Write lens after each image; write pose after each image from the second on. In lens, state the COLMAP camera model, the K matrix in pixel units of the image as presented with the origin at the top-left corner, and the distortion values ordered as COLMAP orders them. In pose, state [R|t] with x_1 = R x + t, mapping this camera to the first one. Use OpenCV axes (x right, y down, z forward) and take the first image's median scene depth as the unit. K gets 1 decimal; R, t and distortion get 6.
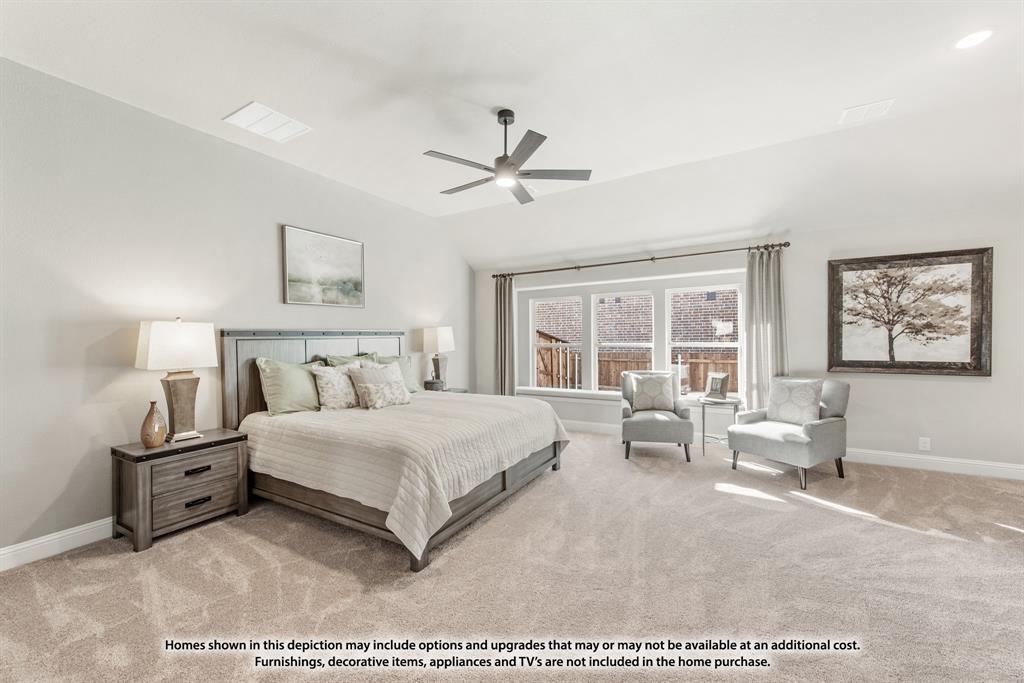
lens RADIAL K [[411.4, 0, 511.1], [0, 411.4, 341.3], [0, 0, 1]] dist [-0.002479, -0.002059]
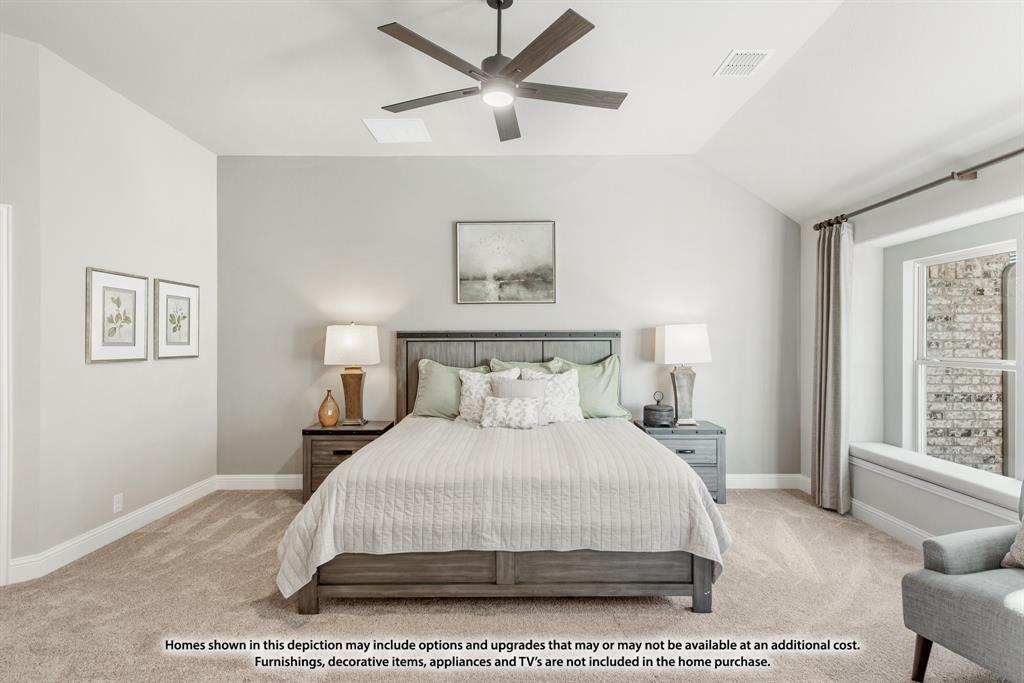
lens RADIAL K [[522.8, 0, 509.9], [0, 522.8, 338.3], [0, 0, 1]] dist [0.007631, 0.000318]
pose [[0.486791, 0.009037, -0.873471, 0.519882], [-0.013902, 0.999900, 0.002597, -0.014989], [0.873408, 0.010879, 0.486868, 0.462916]]
